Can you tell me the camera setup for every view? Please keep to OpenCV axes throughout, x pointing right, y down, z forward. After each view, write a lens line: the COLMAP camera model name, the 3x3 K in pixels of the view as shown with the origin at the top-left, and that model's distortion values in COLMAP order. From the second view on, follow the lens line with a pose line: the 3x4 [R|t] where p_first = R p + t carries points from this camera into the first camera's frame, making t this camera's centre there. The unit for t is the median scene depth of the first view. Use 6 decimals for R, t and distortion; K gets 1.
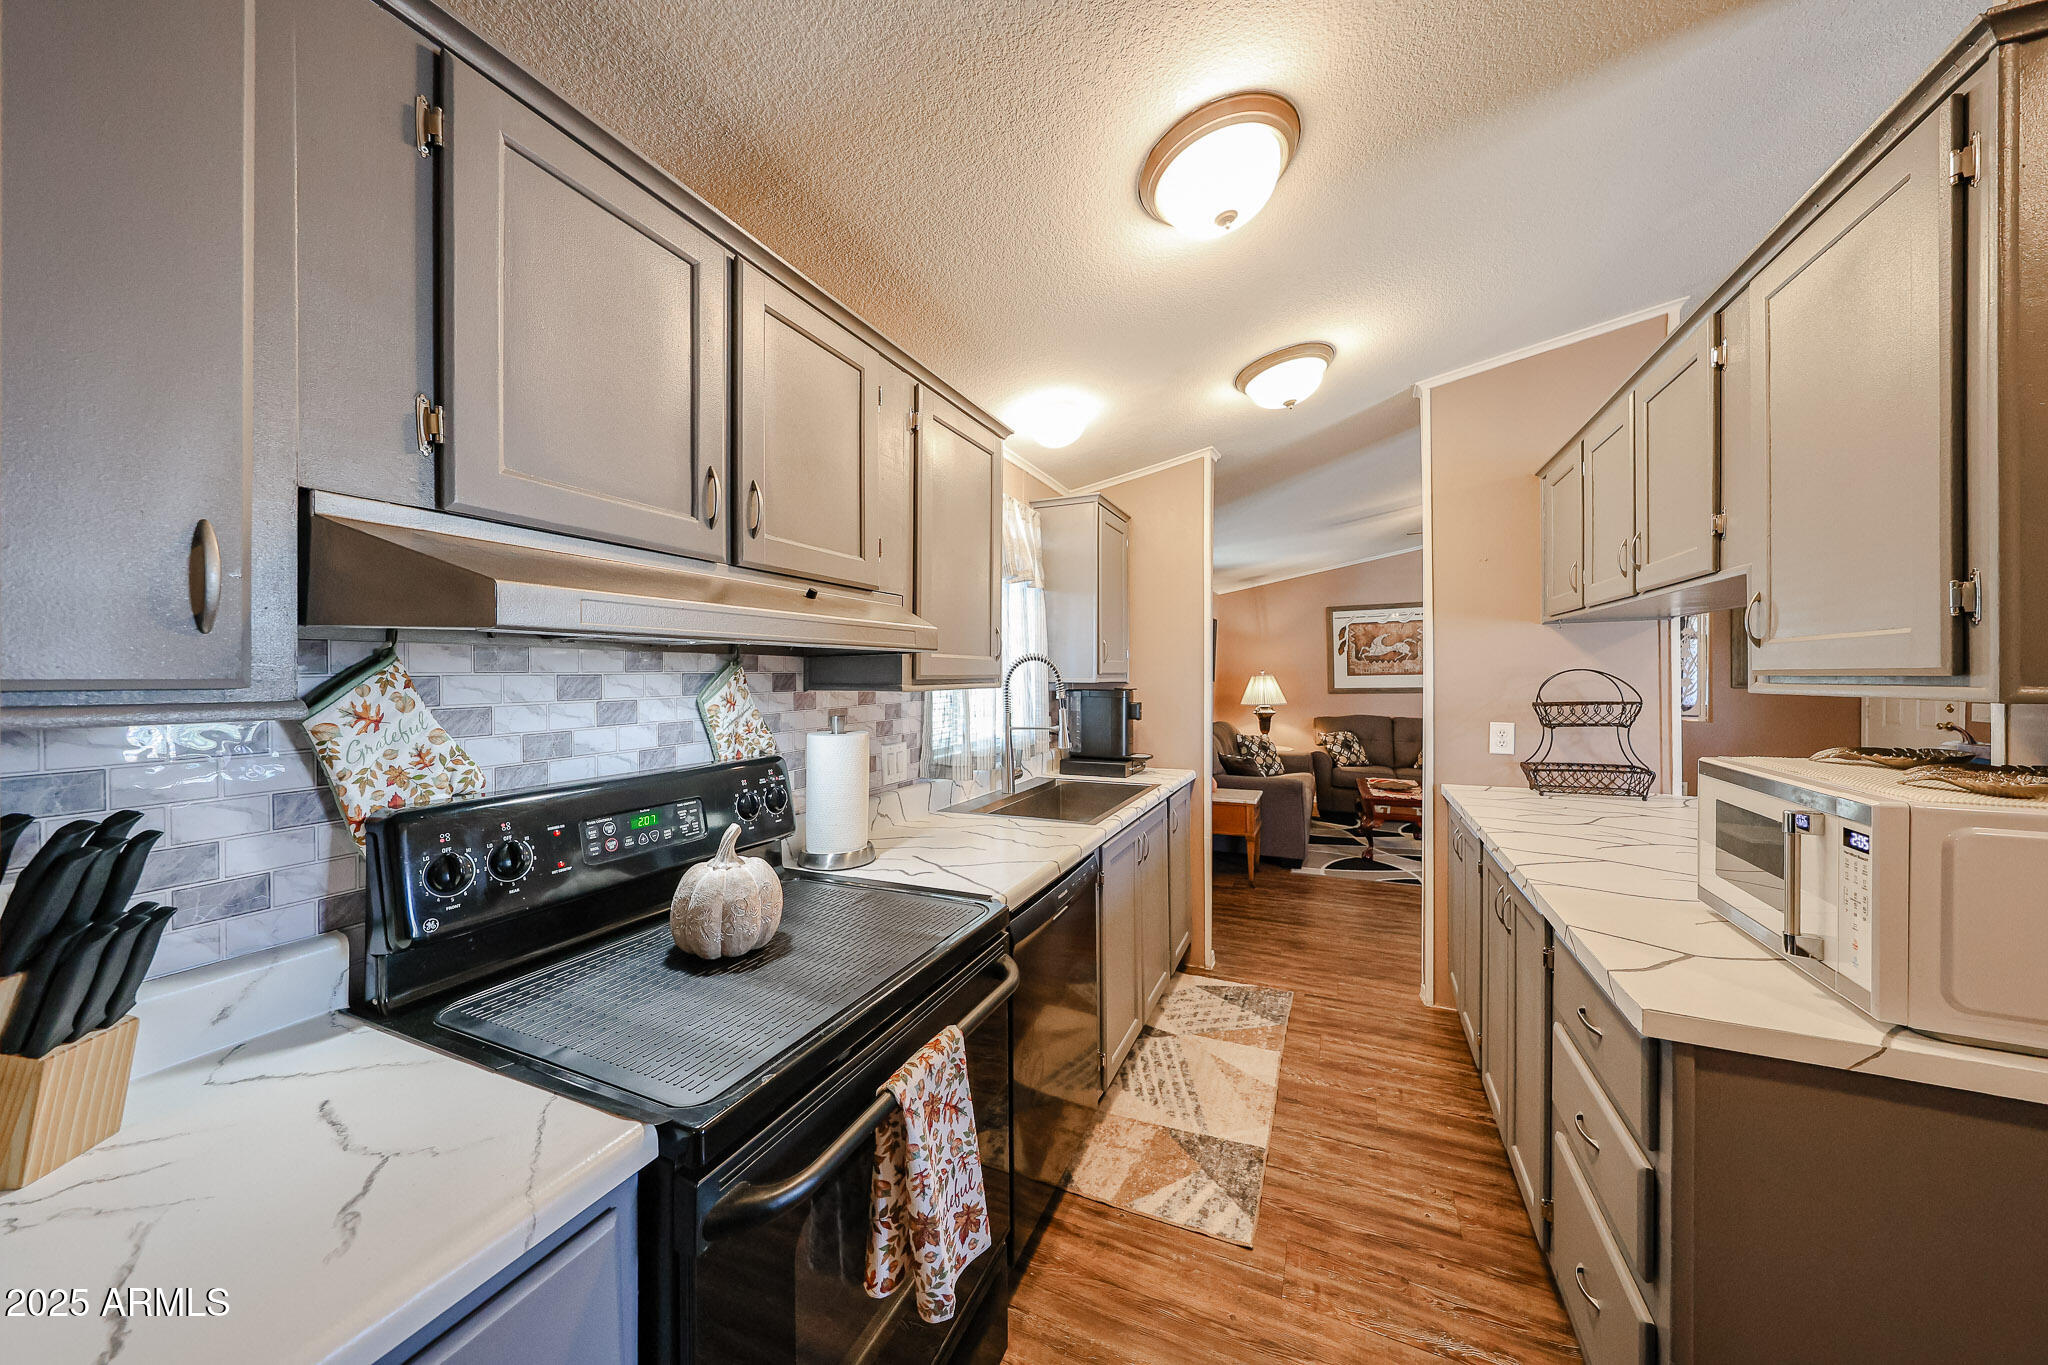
lens RADIAL K [[695.0, 0, 1012.3], [0, 695.0, 672.3], [0, 0, 1]] dist [0.000907, 0.000048]
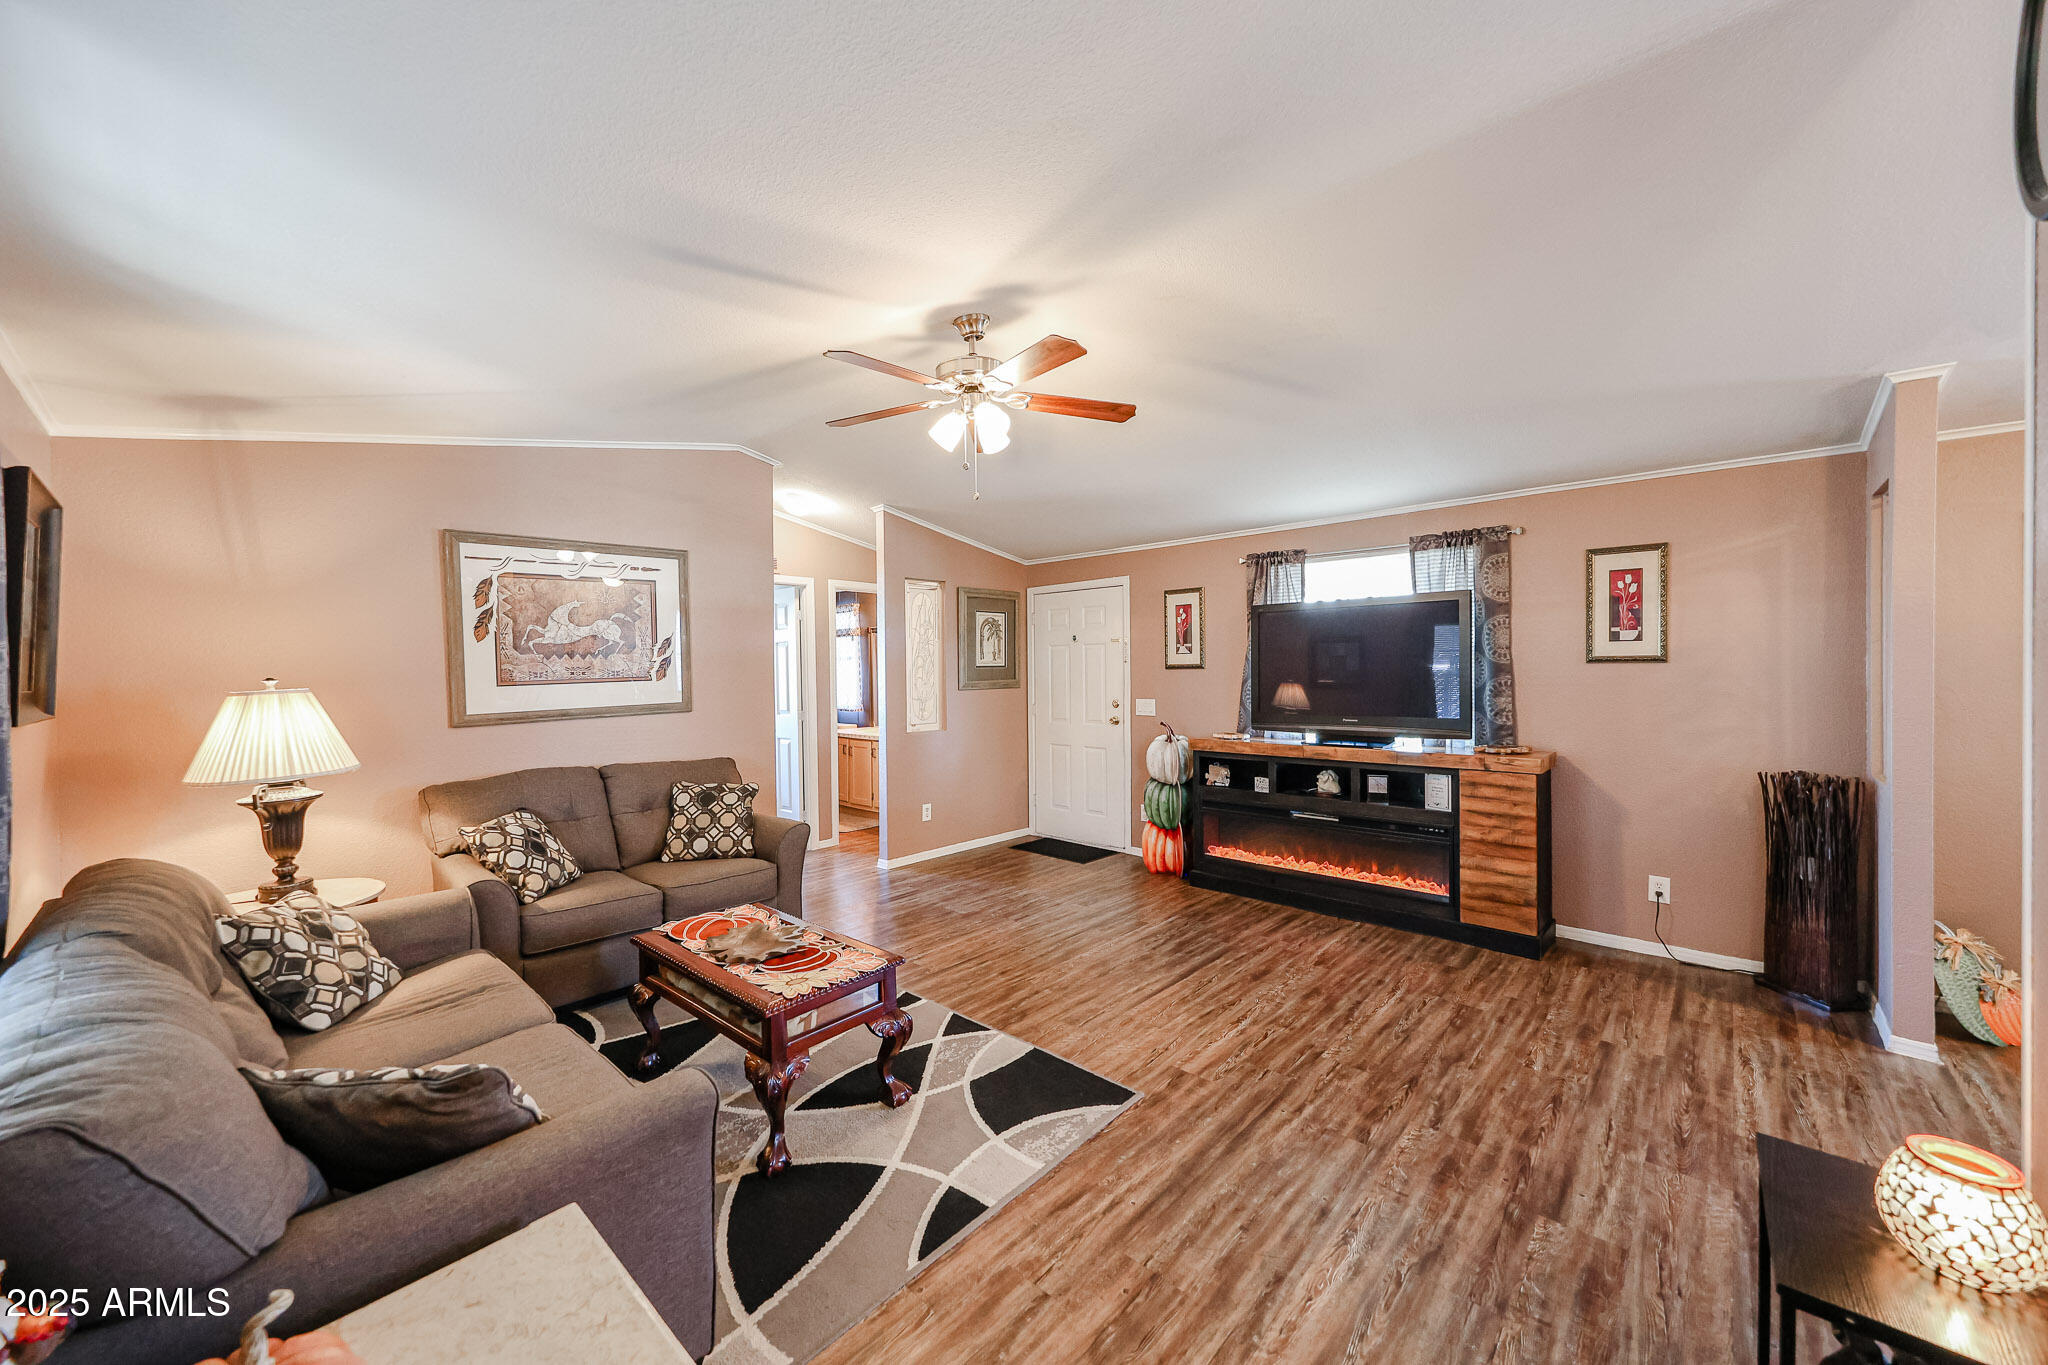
lens RADIAL K [[752.5, 0, 1020.3], [0, 752.5, 678.7], [0, 0, 1]] dist [0.001094, 0.000008]
pose [[0.301827, -0.015513, 0.953236, 0.500698], [0.009540, 0.999867, 0.013251, -0.014892], [-0.953315, 0.005094, 0.301935, 2.304470]]
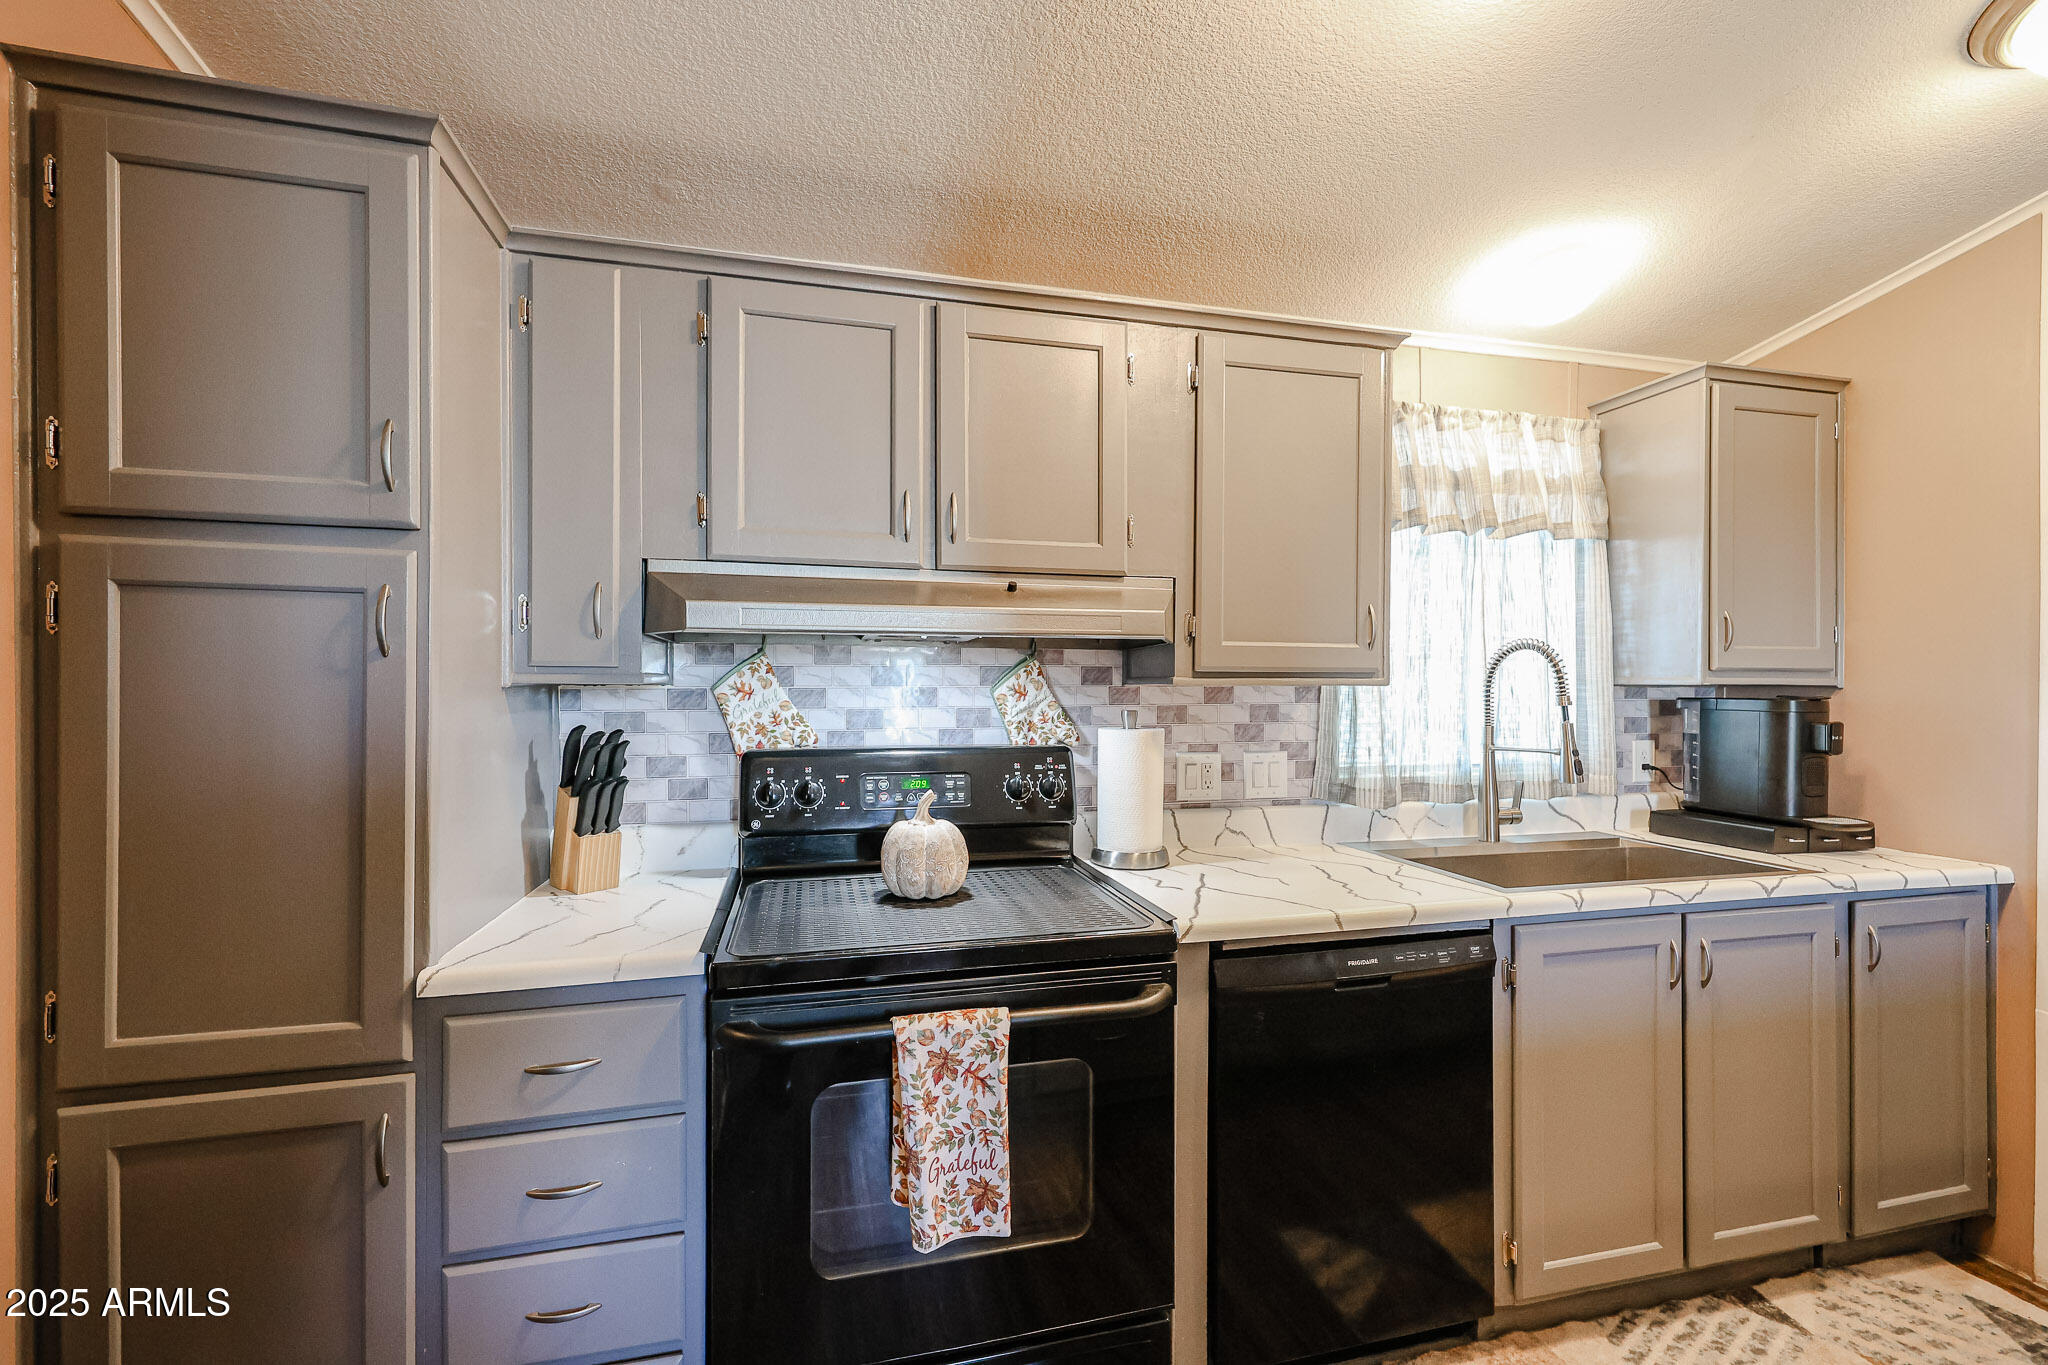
lens RADIAL K [[817.0, 0, 1006.3], [0, 817.0, 688.7], [0, 0, 1]] dist [0.001859, 0.000061]
pose [[0.616872, 0.005919, -0.787041, 0.556671], [-0.002274, 0.999981, 0.005738, 0.028364], [0.787060, -0.001750, 0.616874, 0.183705]]
